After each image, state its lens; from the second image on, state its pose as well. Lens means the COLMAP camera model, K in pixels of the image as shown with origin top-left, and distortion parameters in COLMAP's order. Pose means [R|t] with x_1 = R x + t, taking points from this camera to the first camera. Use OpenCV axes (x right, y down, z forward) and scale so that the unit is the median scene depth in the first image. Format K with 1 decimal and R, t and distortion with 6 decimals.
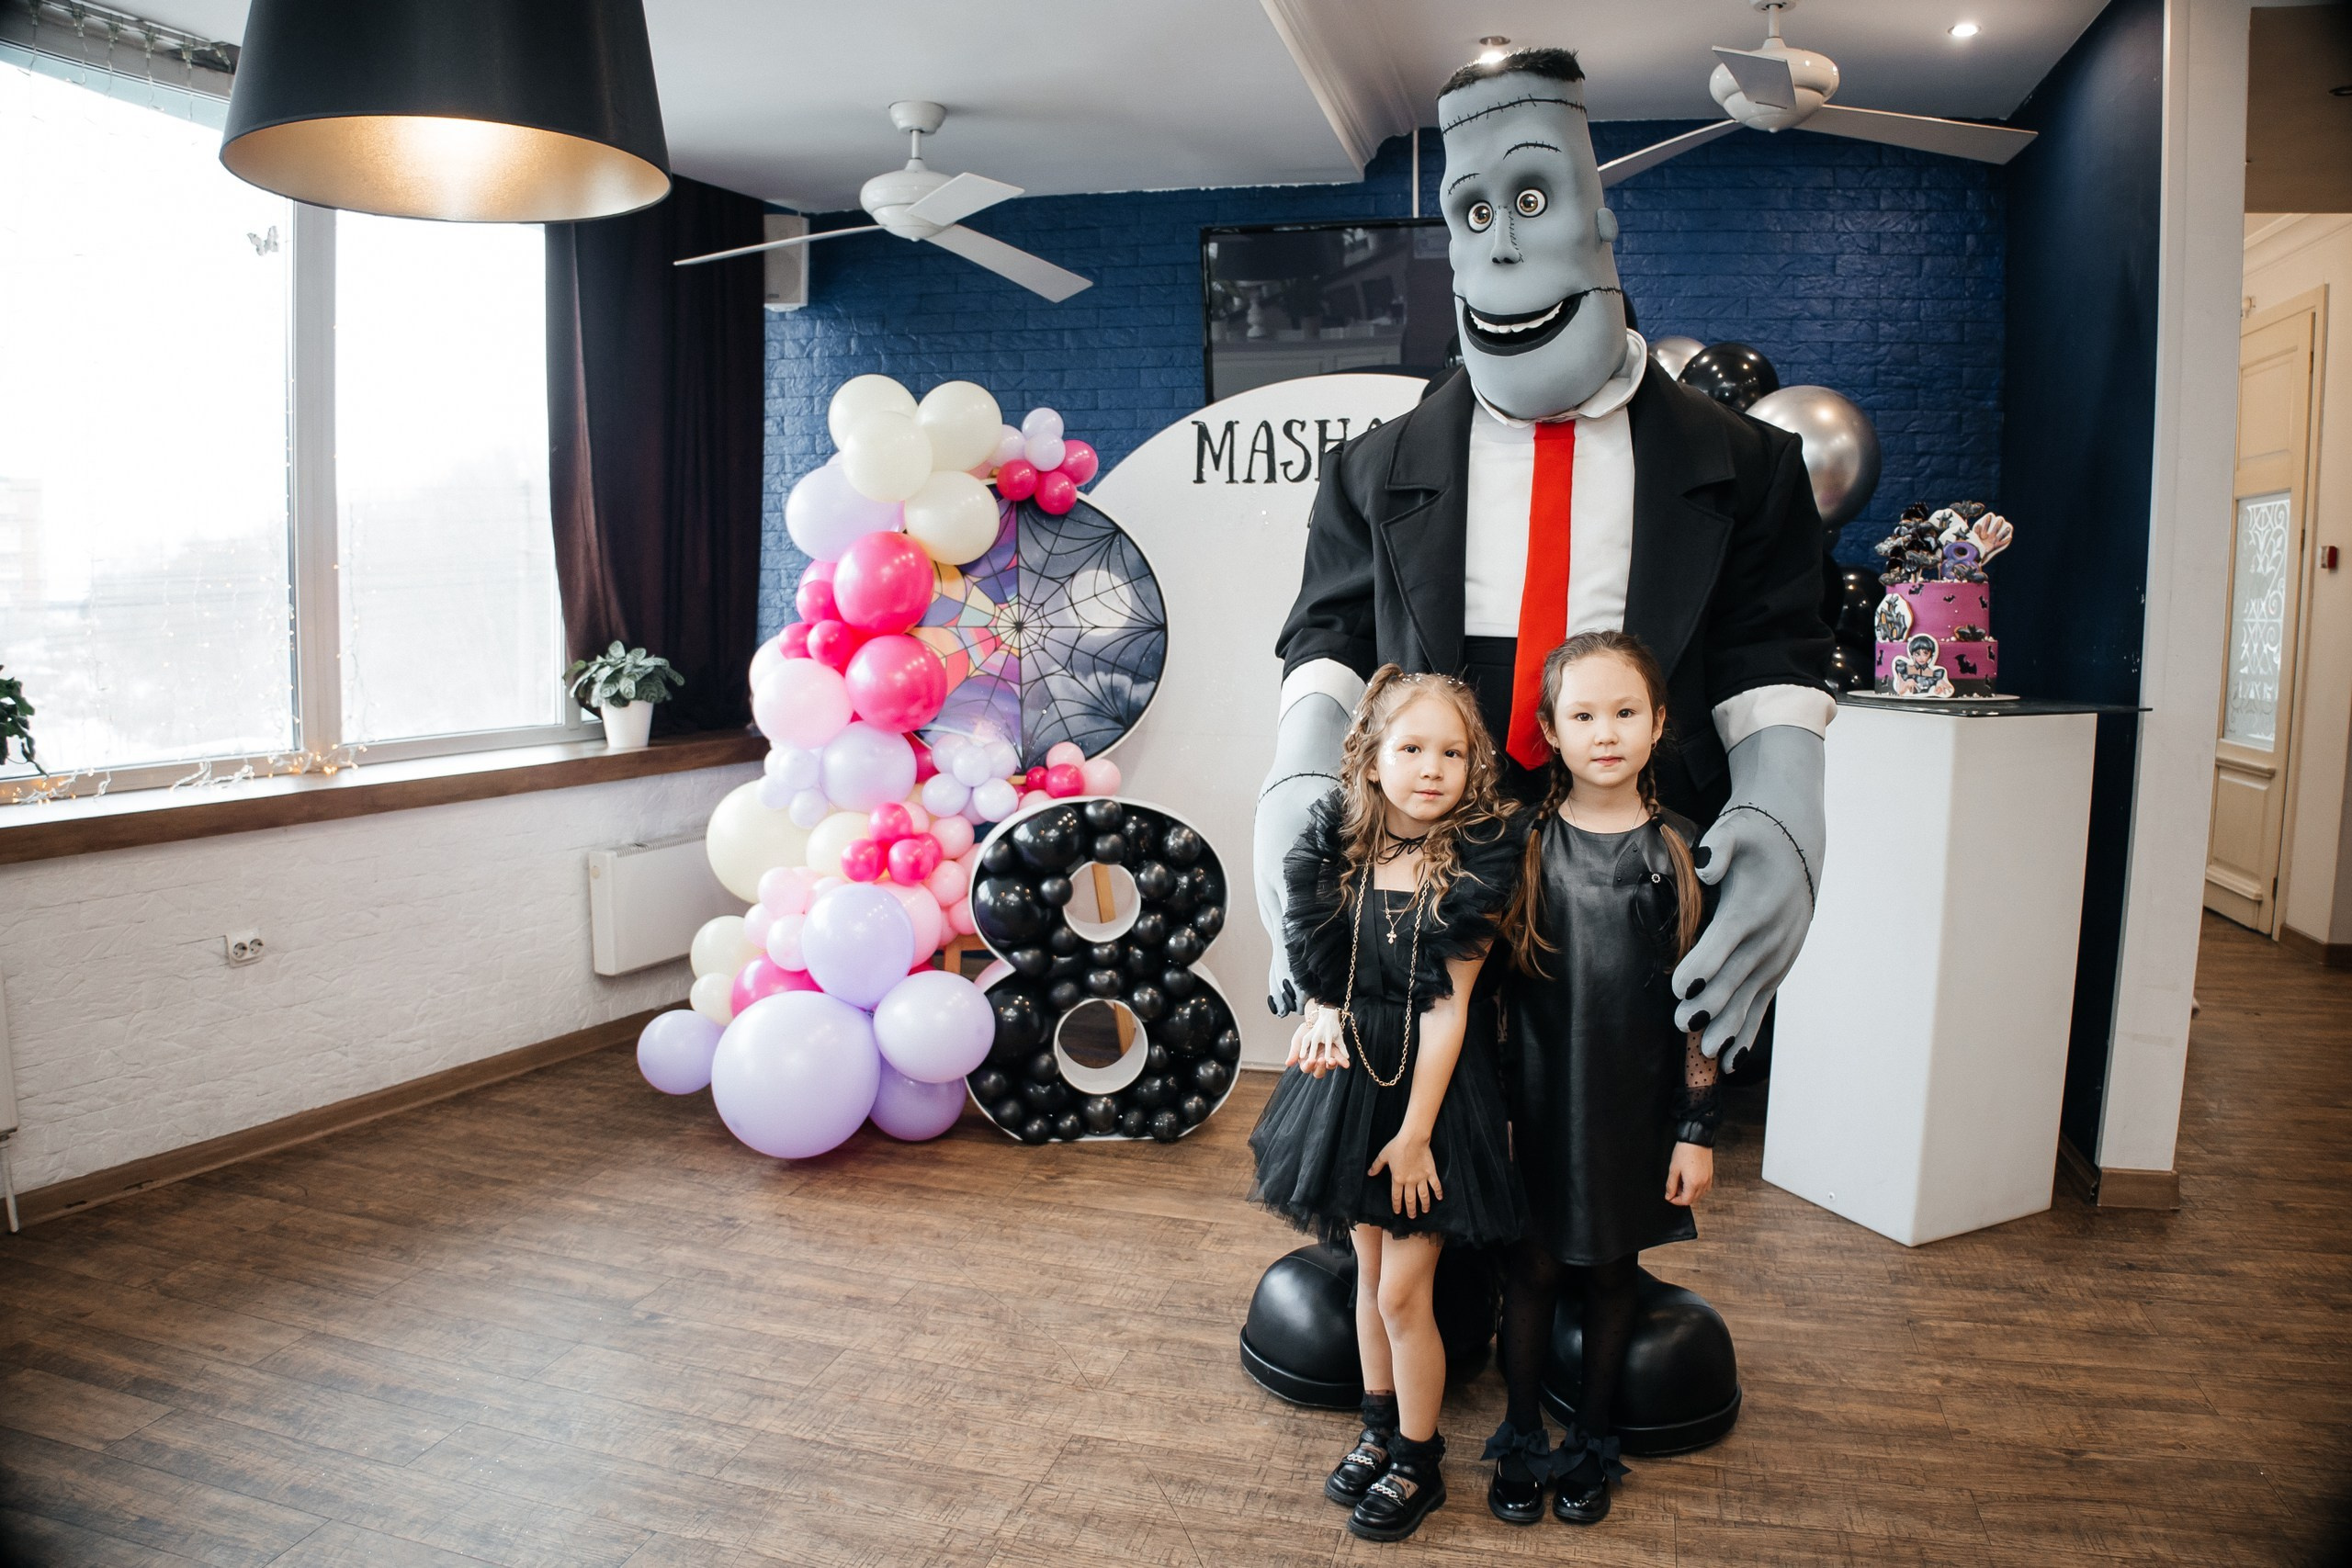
lens RADIAL K [[1656.2, 0, 1157.1], [0, 1656.2, 788.0], [0, 0, 1]] dist [-0.195572, 0.085914]
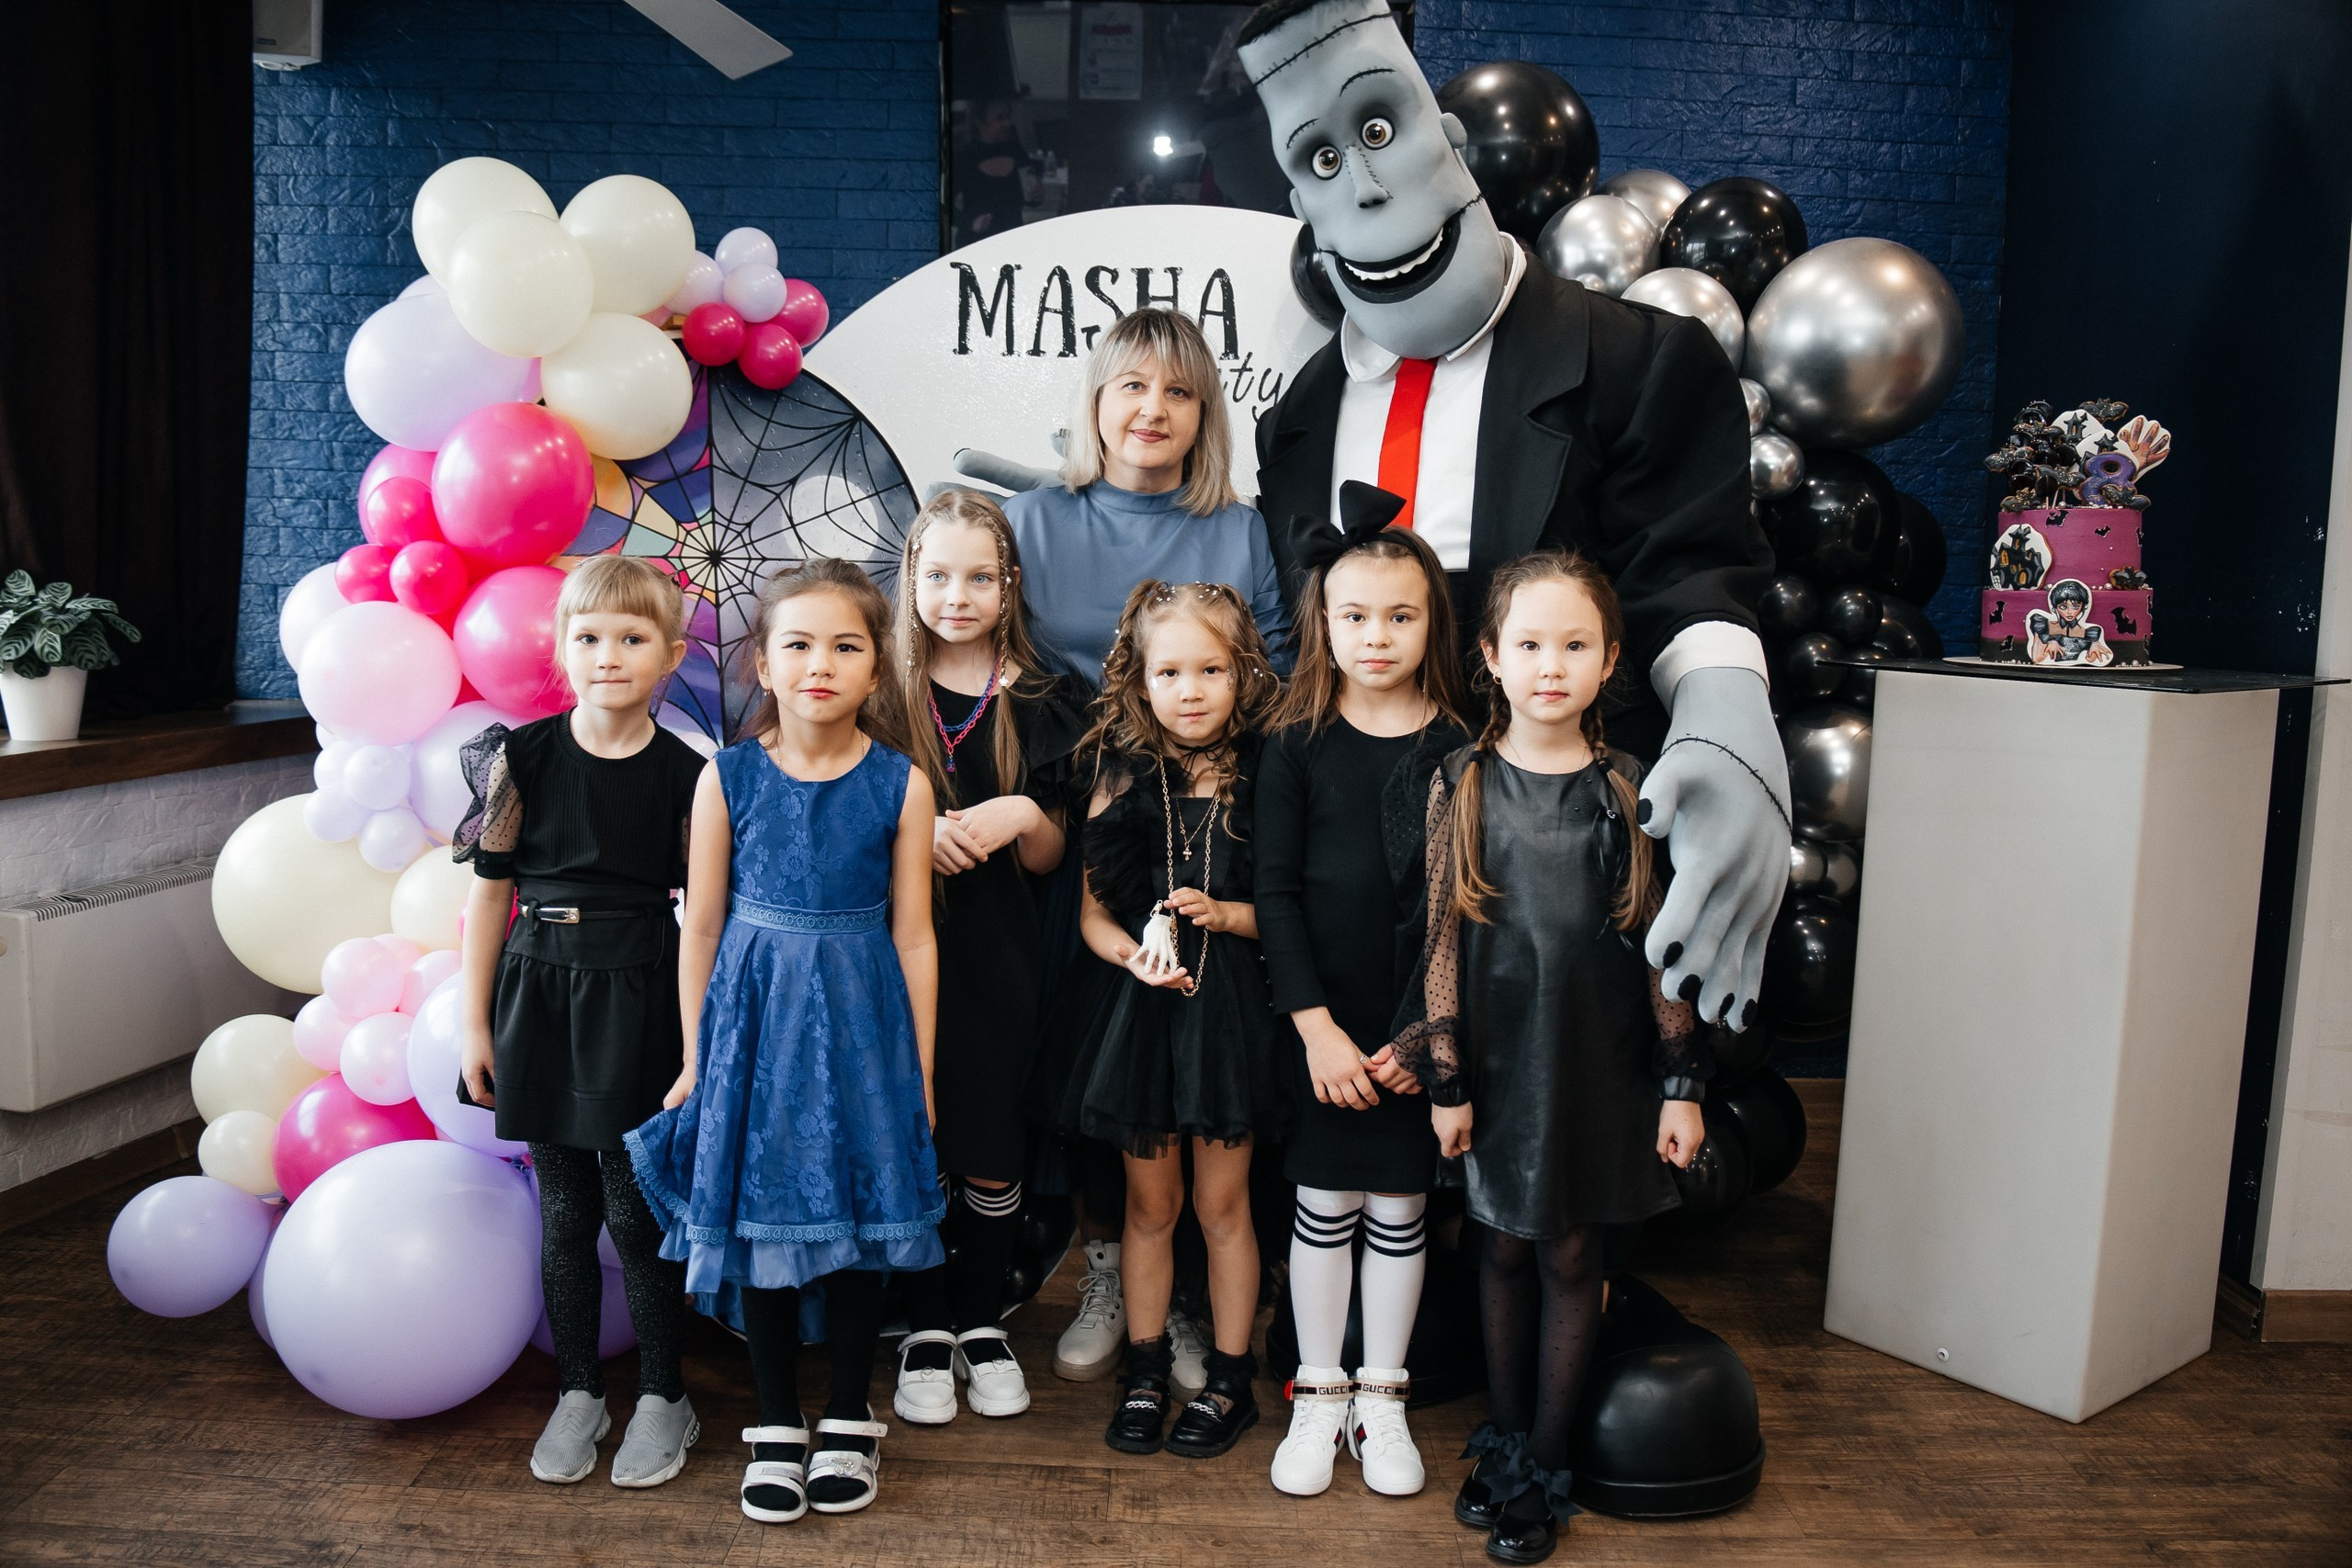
lens RADIAL K [[1994.9, 0, 1176.0], [0, 1994.9, 784.0], [0, 0, 1]] dist [-0.101372, 0.056127]
pose [[0.963524, -0.012258, 0.267342, -0.129954], [0.011129, 0.999922, 0.005740, -0.010617], [-0.267391, -0.002556, 0.963585, 0.204238]]
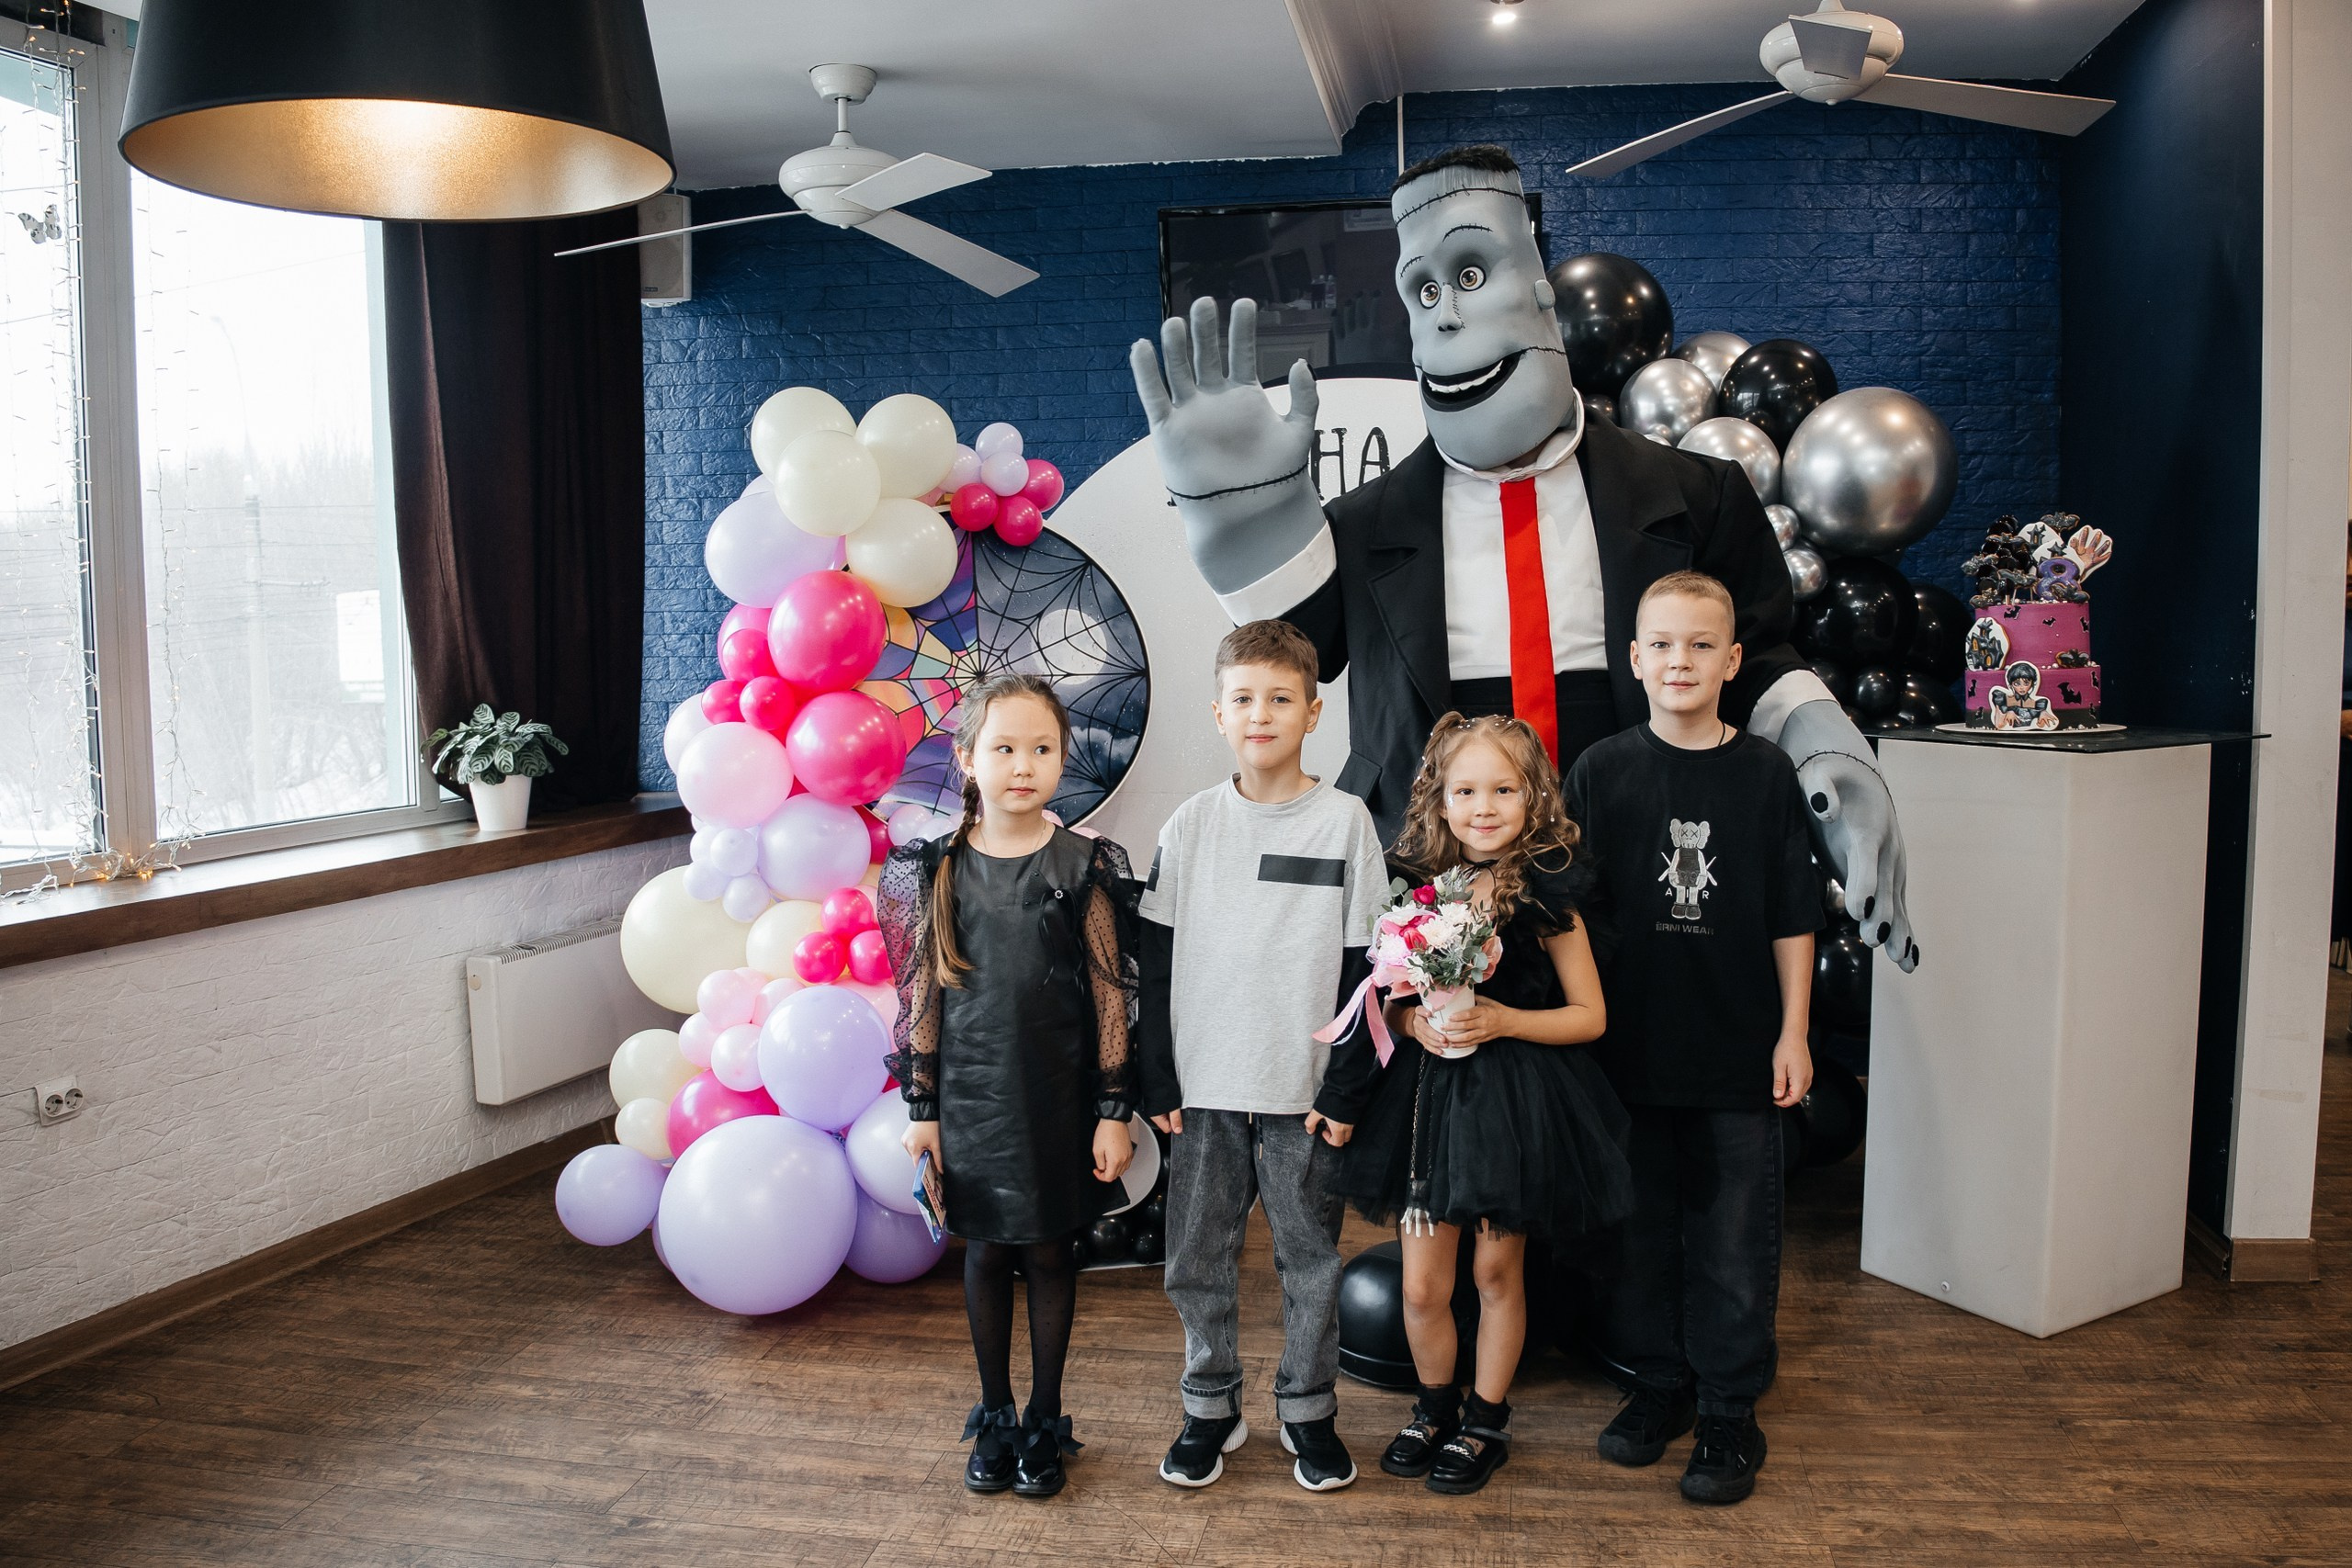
lens RADIAL K [[1913.2, 0, 1234.7], [0, 1913.2, 804.0], [0, 0, 1]] dist [-0.173707, 0.122441]
pose [[0.992183, -0.034646, 0.119883, -0.080530], [0.036524, 0.999242, -0.013500, -0.014692], [-0.119325, 0.017773, 0.992696, -0.002684]]
